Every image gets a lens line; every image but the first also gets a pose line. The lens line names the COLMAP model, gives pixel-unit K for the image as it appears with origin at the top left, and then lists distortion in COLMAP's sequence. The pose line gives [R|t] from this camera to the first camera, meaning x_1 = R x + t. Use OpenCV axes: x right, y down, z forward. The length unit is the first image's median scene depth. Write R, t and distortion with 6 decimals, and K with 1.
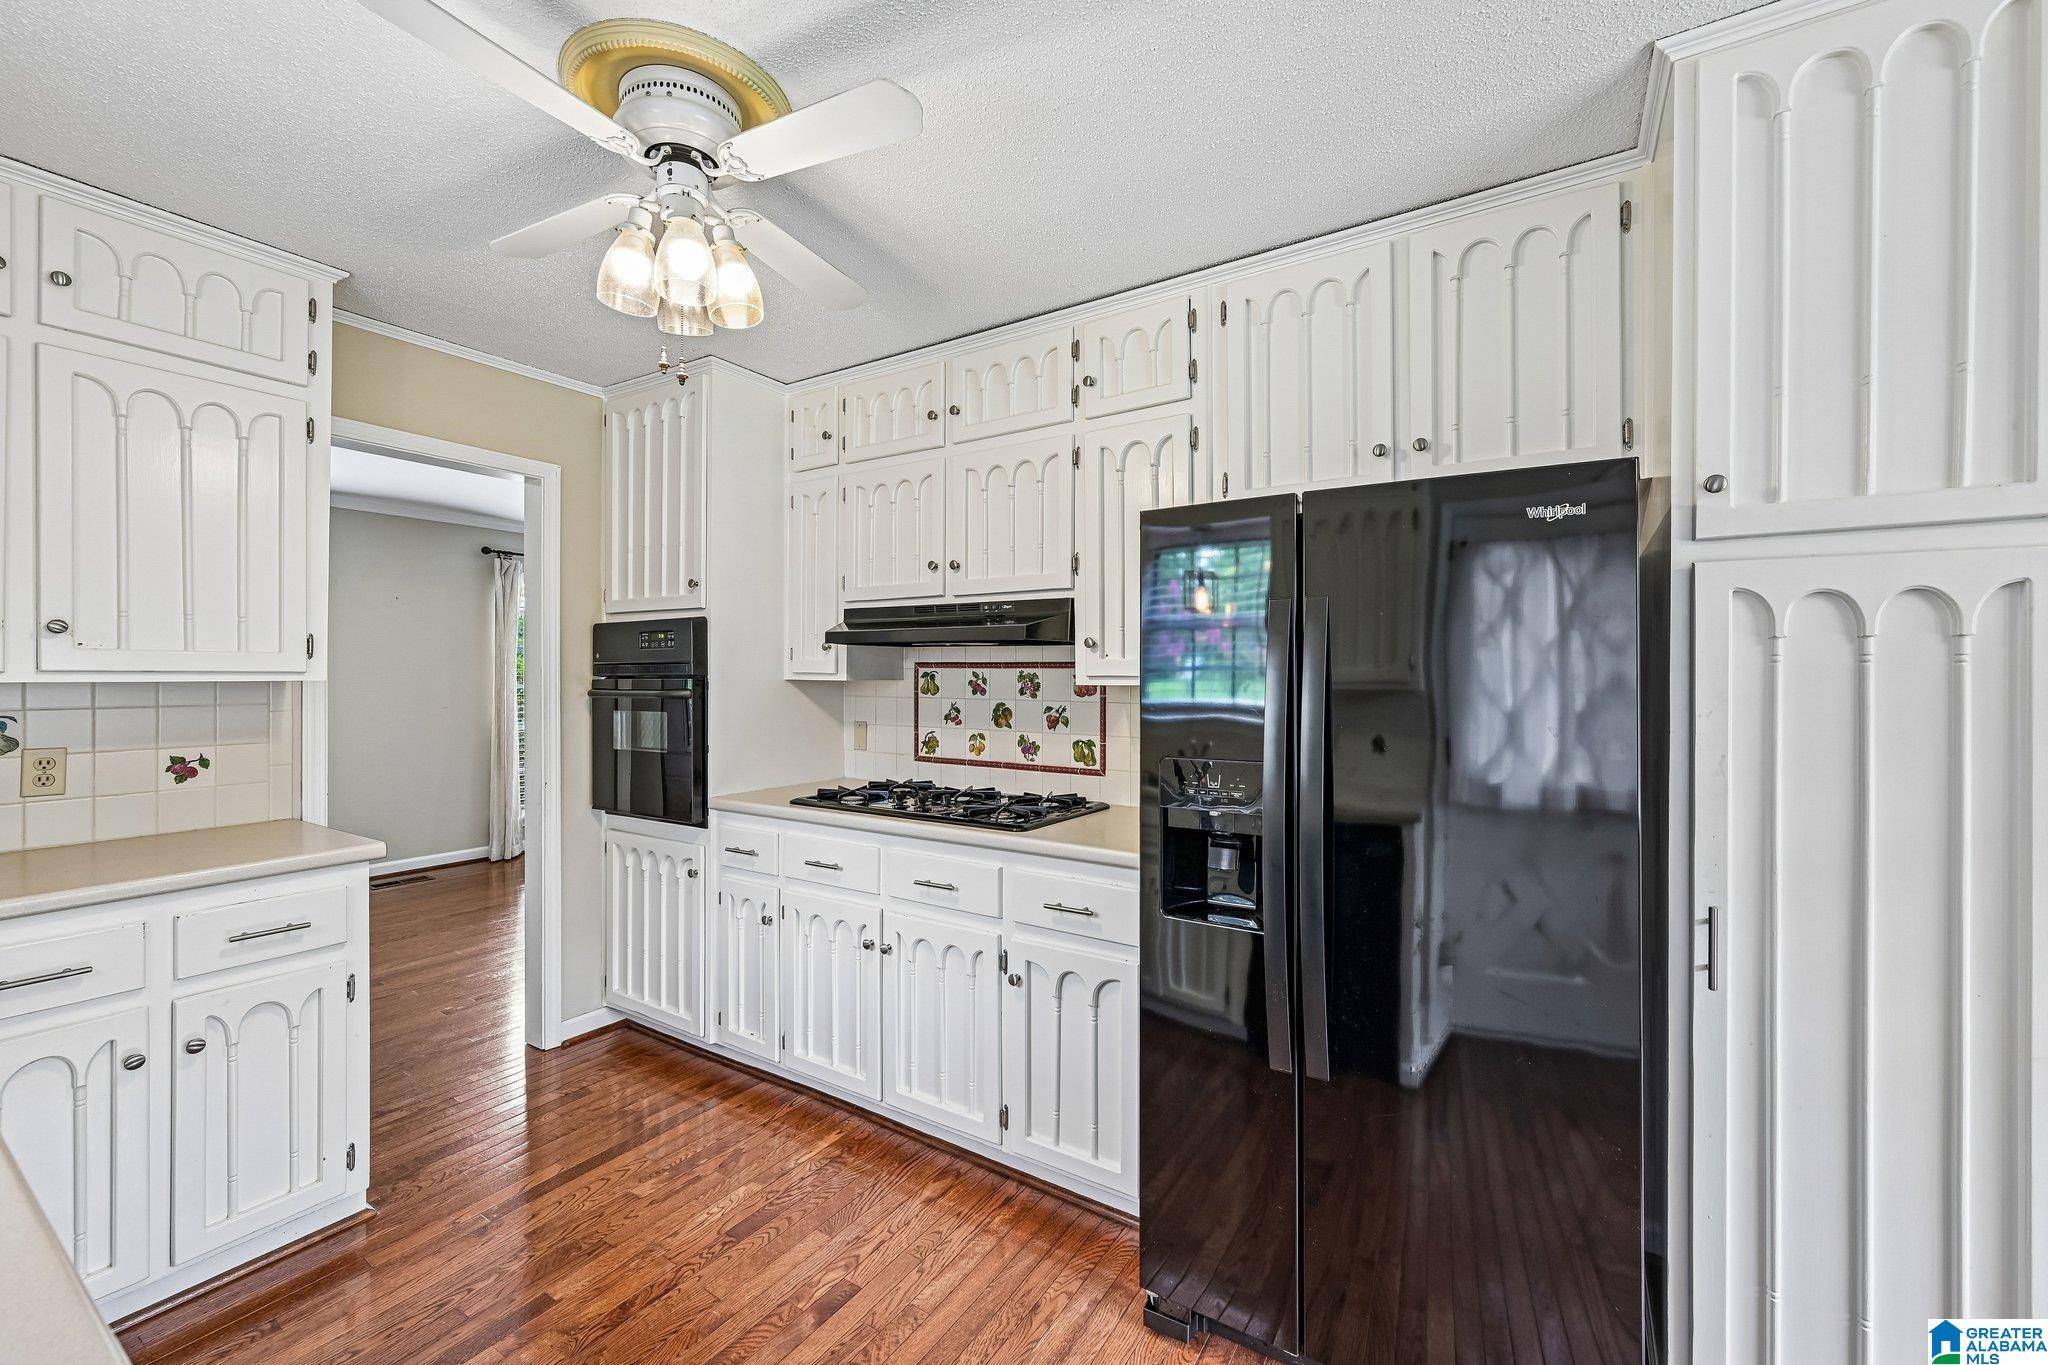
lens RADIAL K [[819.4, 0, 1024.6], [0, 819.4, 670.6], [0, 0, 1]] dist [0.000607, 0.000182]
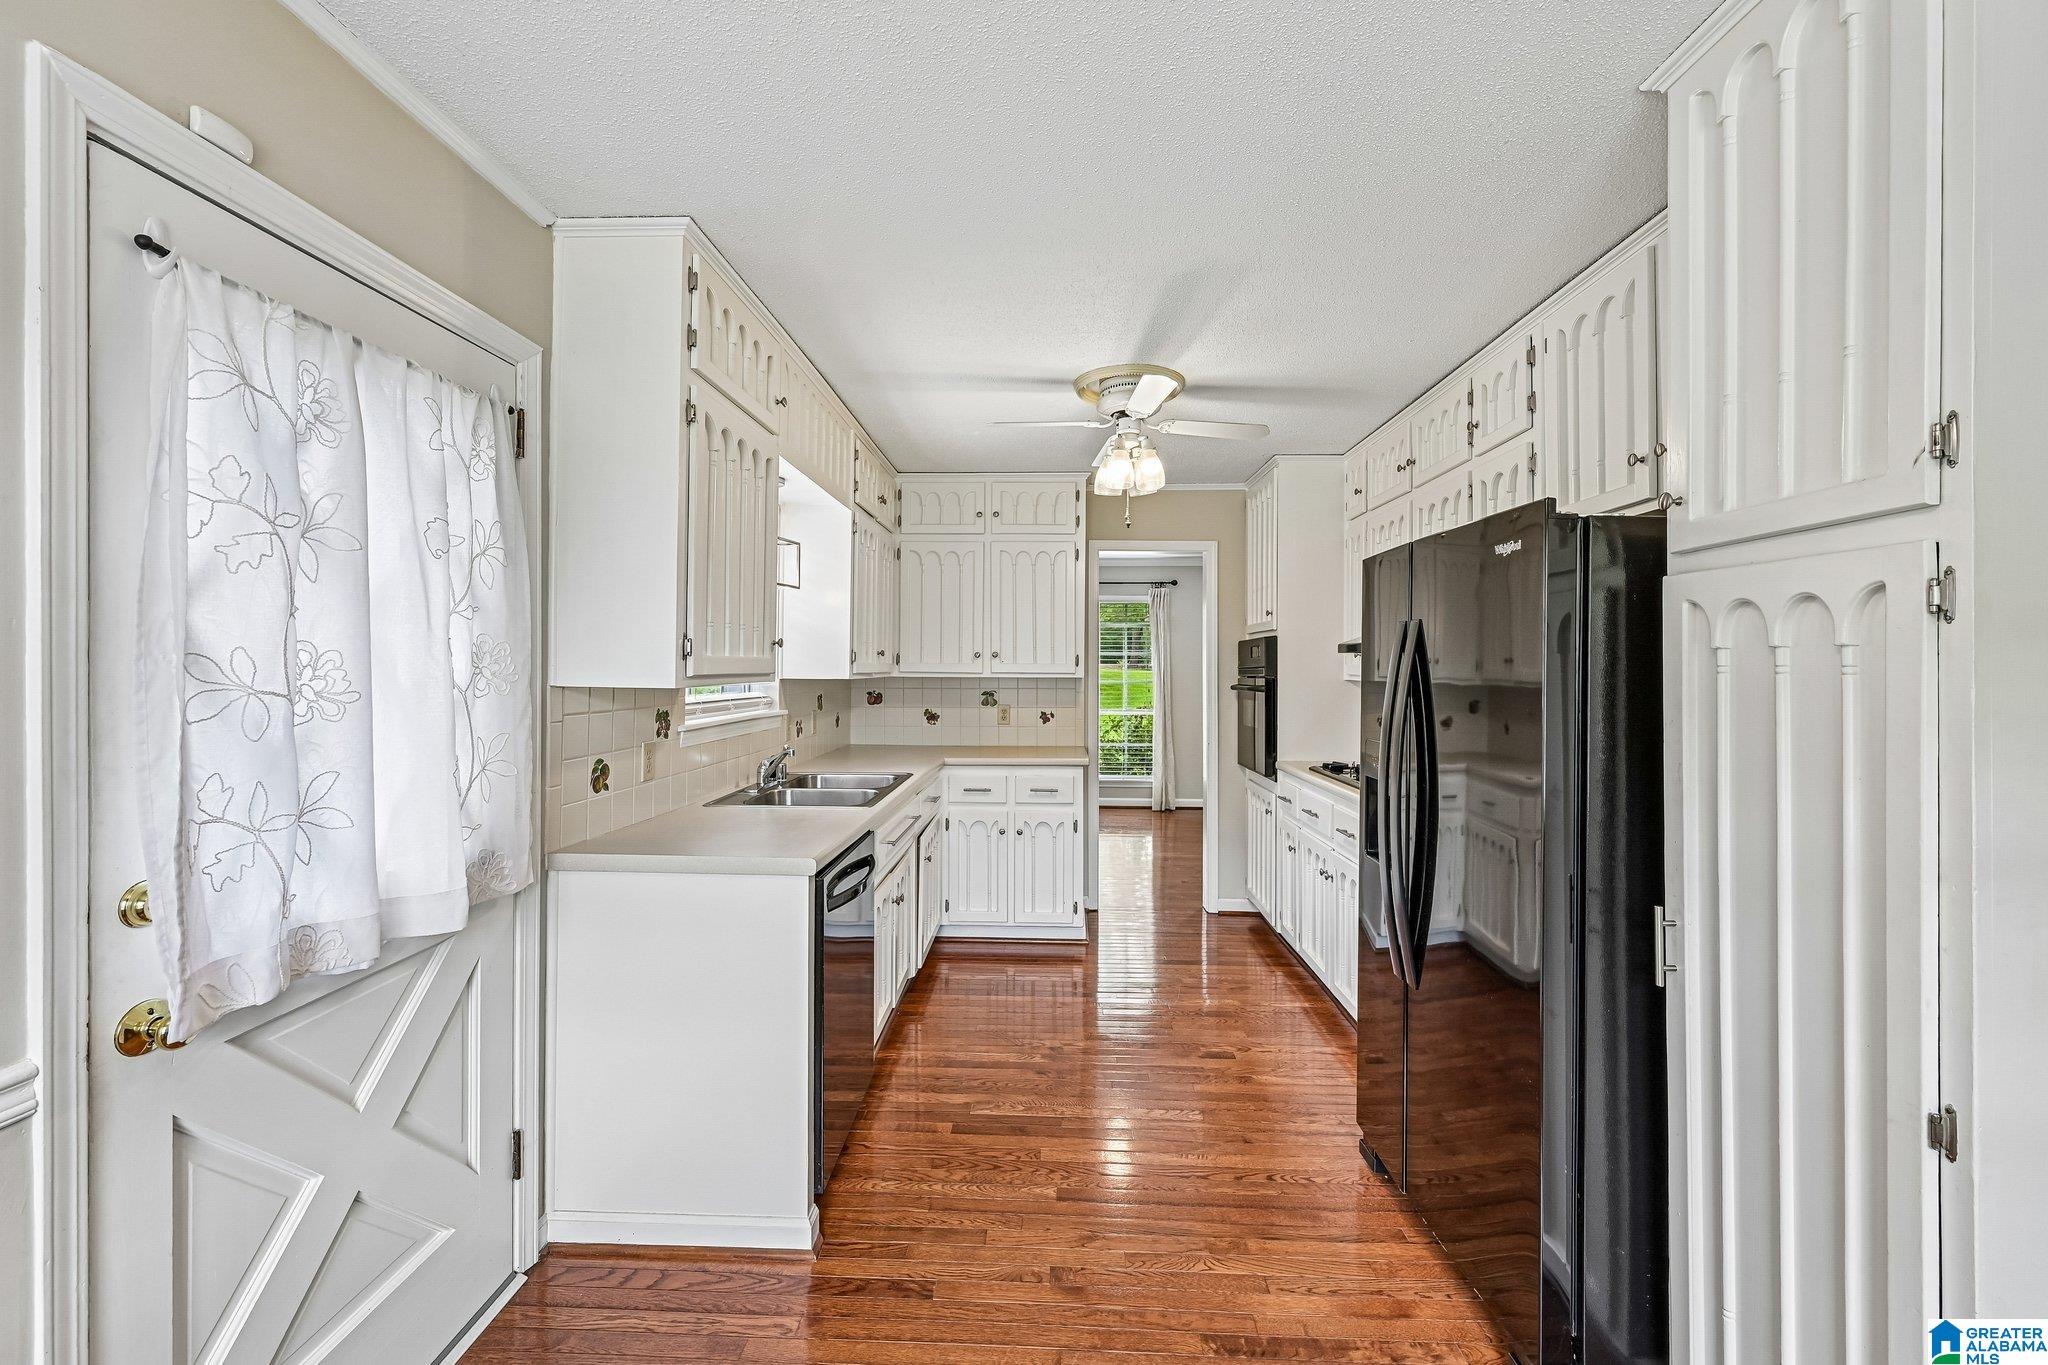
lens RADIAL K [[816.6, 0, 1023.0], [0, 816.6, 665.7], [0, 0, 1]] dist [-0.000841, -0.000070]
pose [[0.505214, -0.003352, -0.862988, 0.808418], [-0.000212, 0.999992, -0.004008, -0.009033], [0.862994, 0.002208, 0.505209, -0.141467]]
